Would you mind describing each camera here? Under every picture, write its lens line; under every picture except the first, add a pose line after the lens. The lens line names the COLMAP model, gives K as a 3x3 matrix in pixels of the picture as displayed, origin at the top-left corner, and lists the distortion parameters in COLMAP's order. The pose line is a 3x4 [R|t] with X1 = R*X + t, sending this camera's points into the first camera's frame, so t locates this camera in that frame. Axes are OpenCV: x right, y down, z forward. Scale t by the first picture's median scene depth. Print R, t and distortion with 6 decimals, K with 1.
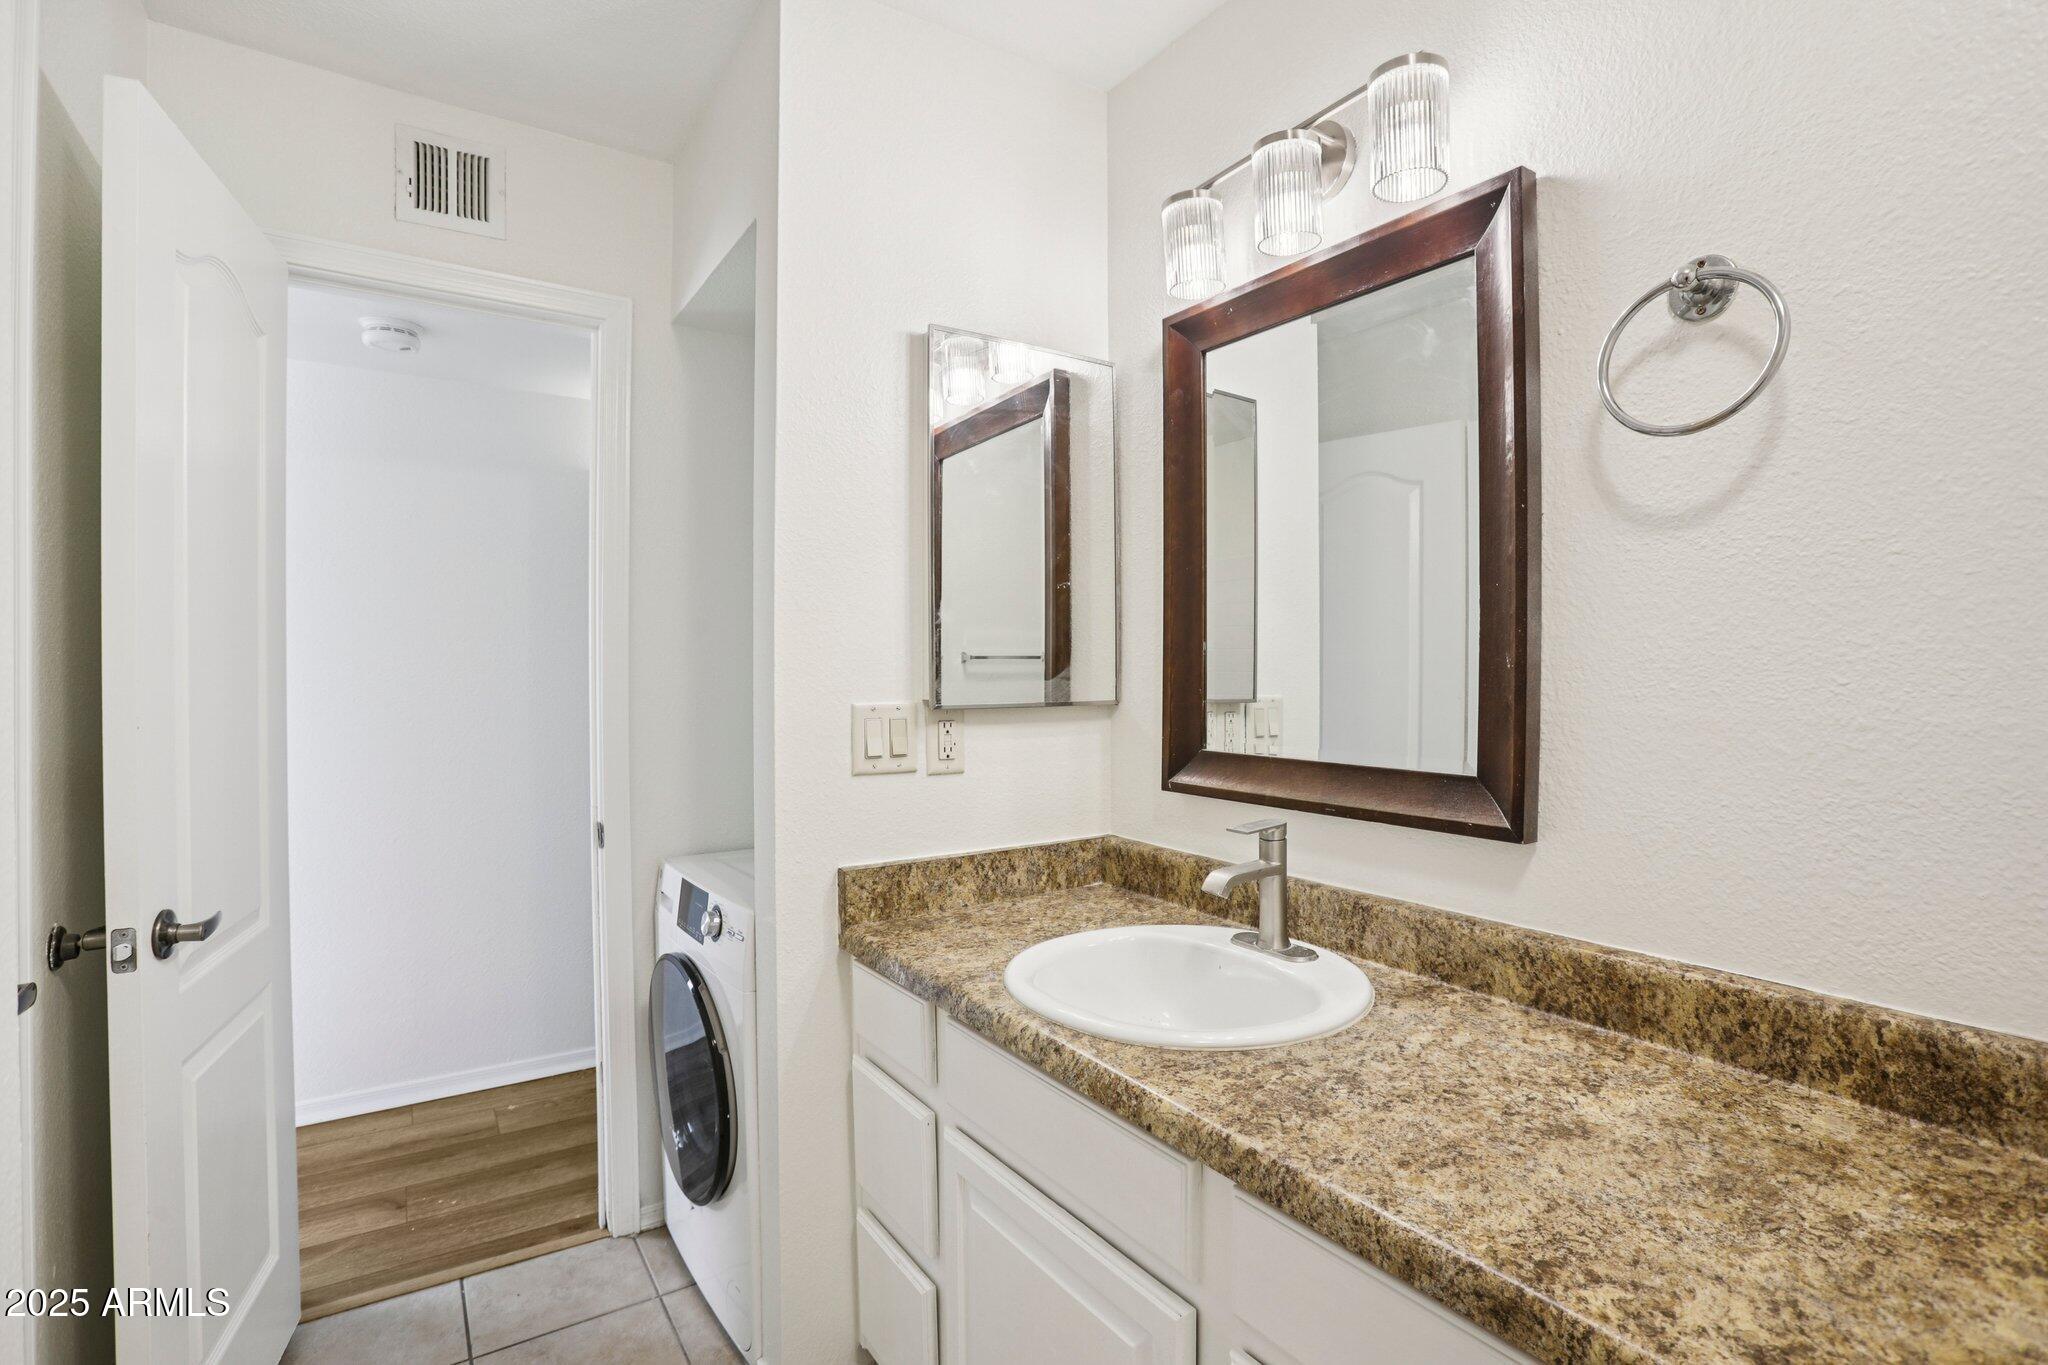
lens RADIAL K [[957.4, 0, 973.6], [0, 957.4, 672.6], [0, 0, 1]] dist [-0.050818, 0.014604]
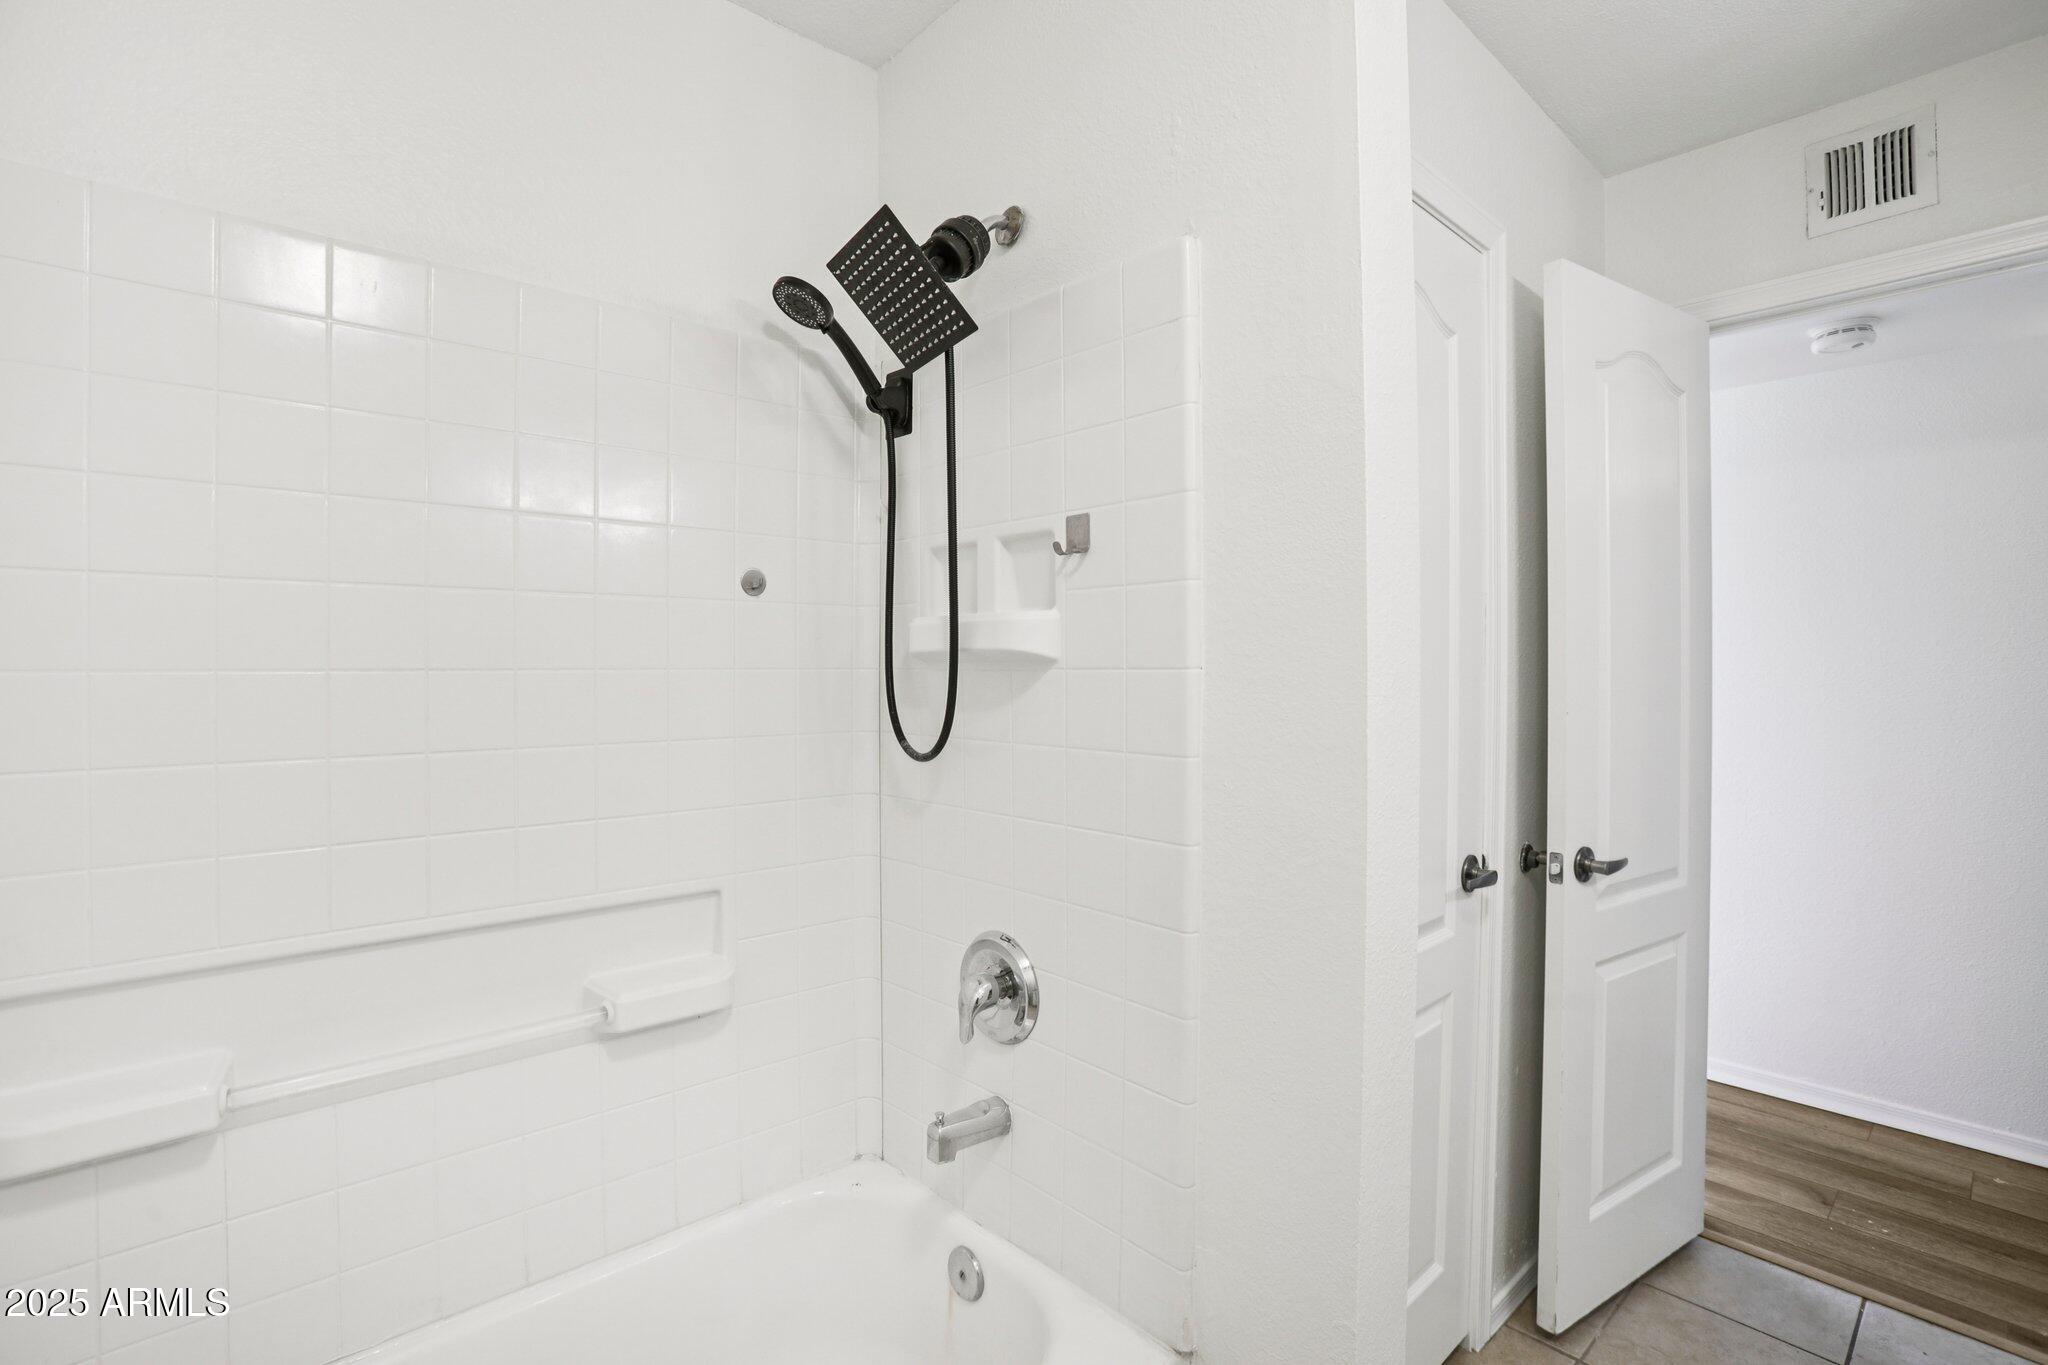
lens RADIAL K [[939.2, 0, 1012.9], [0, 939.2, 680.9], [0, 0, 1]] dist [-0.076306, 0.033033]
pose [[0.154770, 0.019128, -0.987765, 0.239786], [-0.006750, 0.999810, 0.018304, -0.004404], [0.987927, 0.003835, 0.154870, -0.029030]]
